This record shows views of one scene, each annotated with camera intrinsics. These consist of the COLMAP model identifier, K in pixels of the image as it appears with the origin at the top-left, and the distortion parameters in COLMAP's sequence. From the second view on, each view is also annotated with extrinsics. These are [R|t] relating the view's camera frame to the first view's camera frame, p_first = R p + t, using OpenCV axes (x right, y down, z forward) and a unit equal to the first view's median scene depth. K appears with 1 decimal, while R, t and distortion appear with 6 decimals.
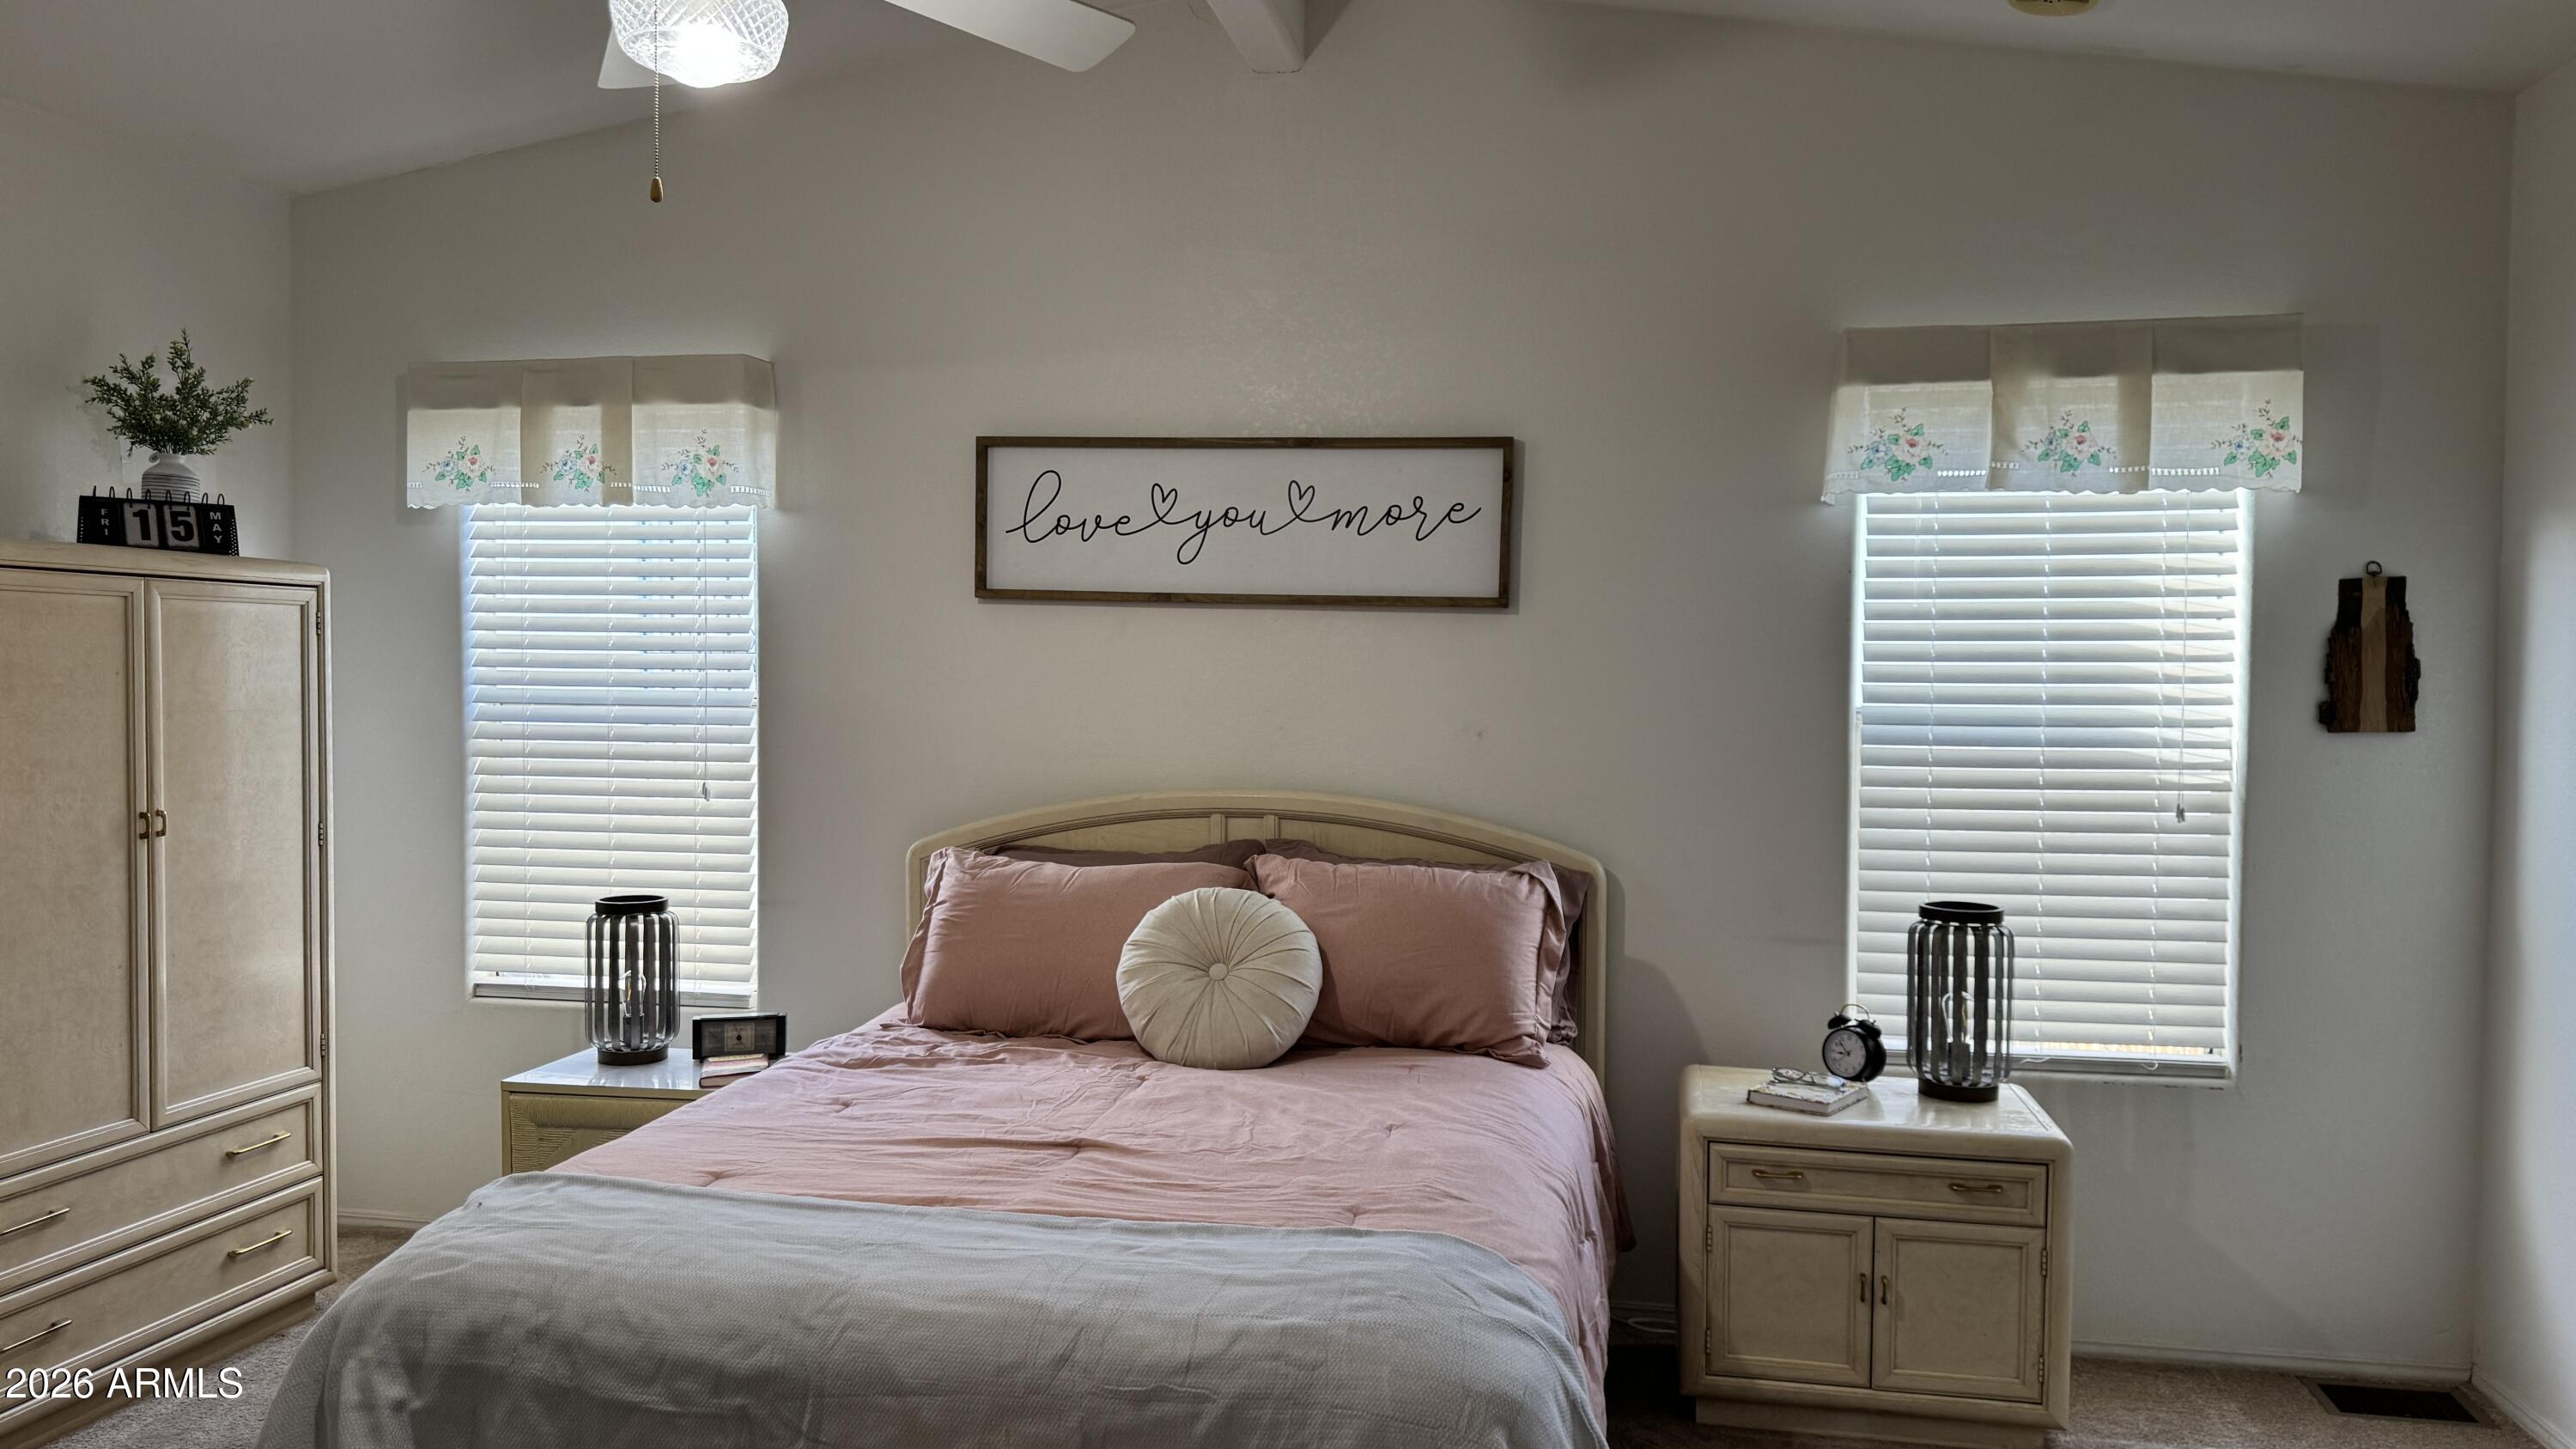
lens RADIAL K [[1888.0, 0, 1290.0], [0, 1888.0, 729.2], [0, 0, 1]] dist [0.058428, -0.020762]
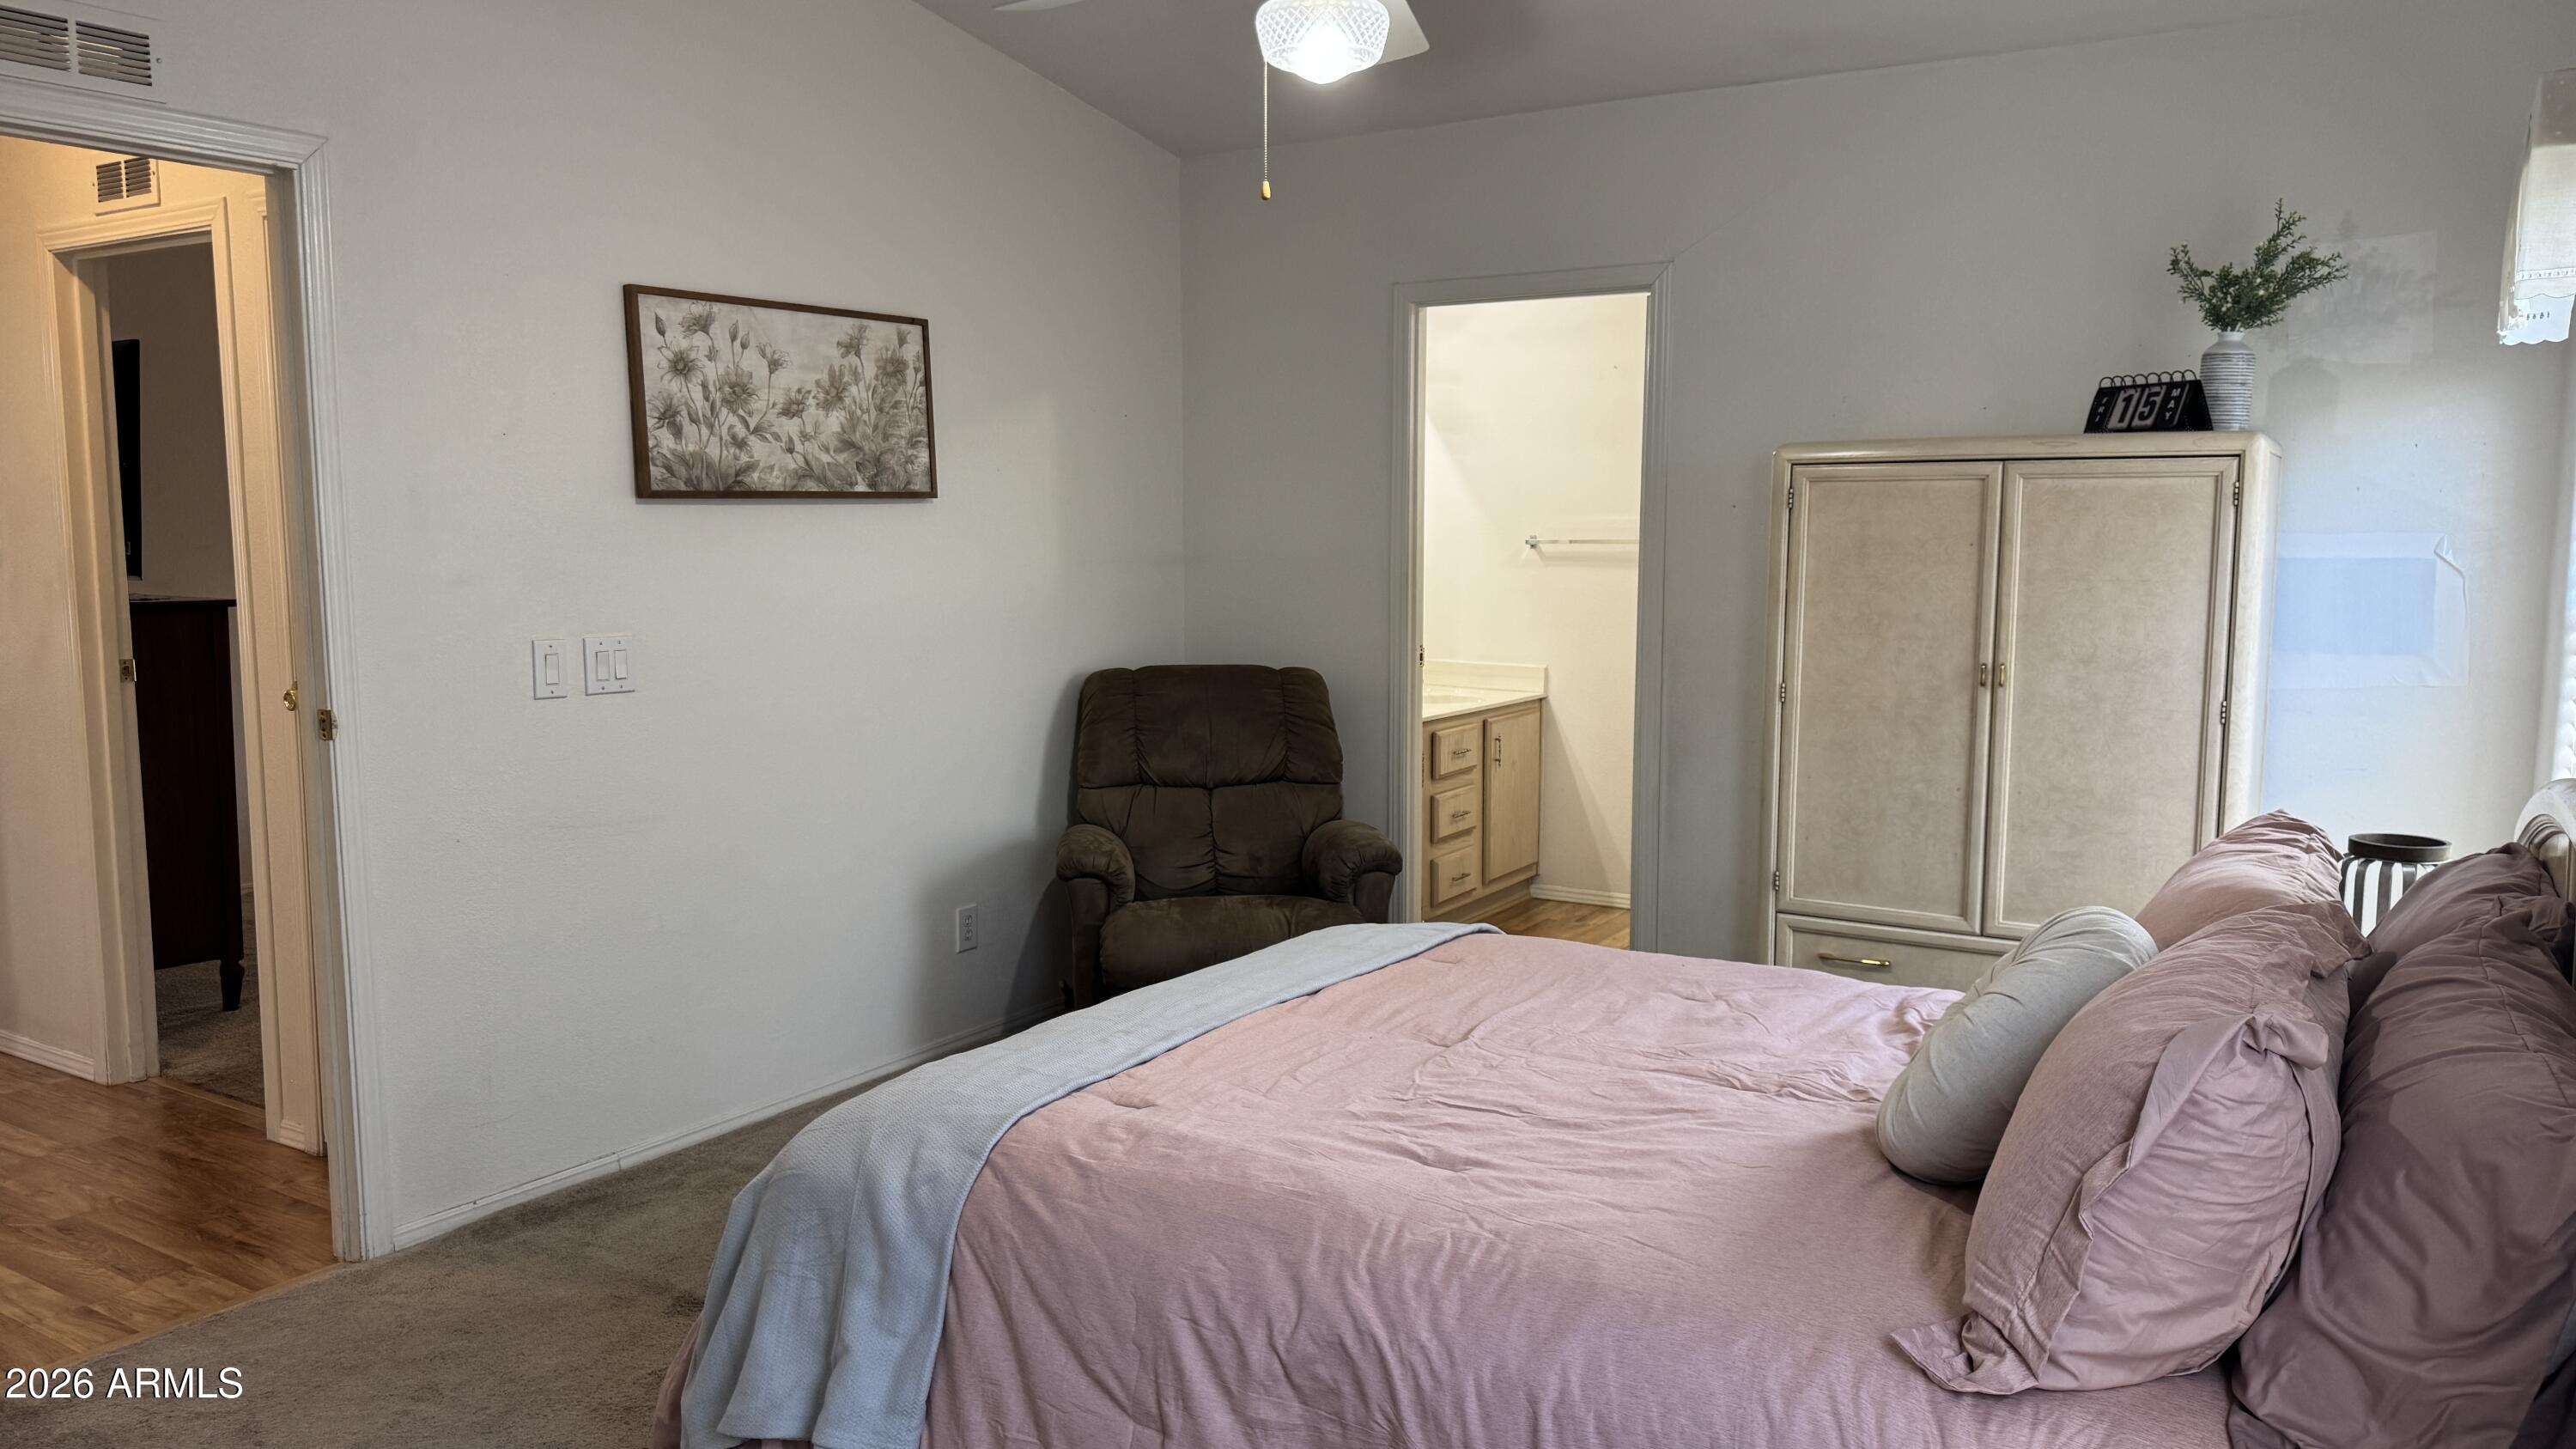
lens RADIAL K [[1888.0, 0, 1291.8], [0, 1888.0, 725.7], [0, 0, 1]] dist [0.058428, -0.020762]
pose [[-0.386564, 0.083347, -0.918489, 0.639445], [-0.037708, 0.993647, 0.106037, -0.026599], [0.921491, 0.075625, -0.380965, 1.056662]]
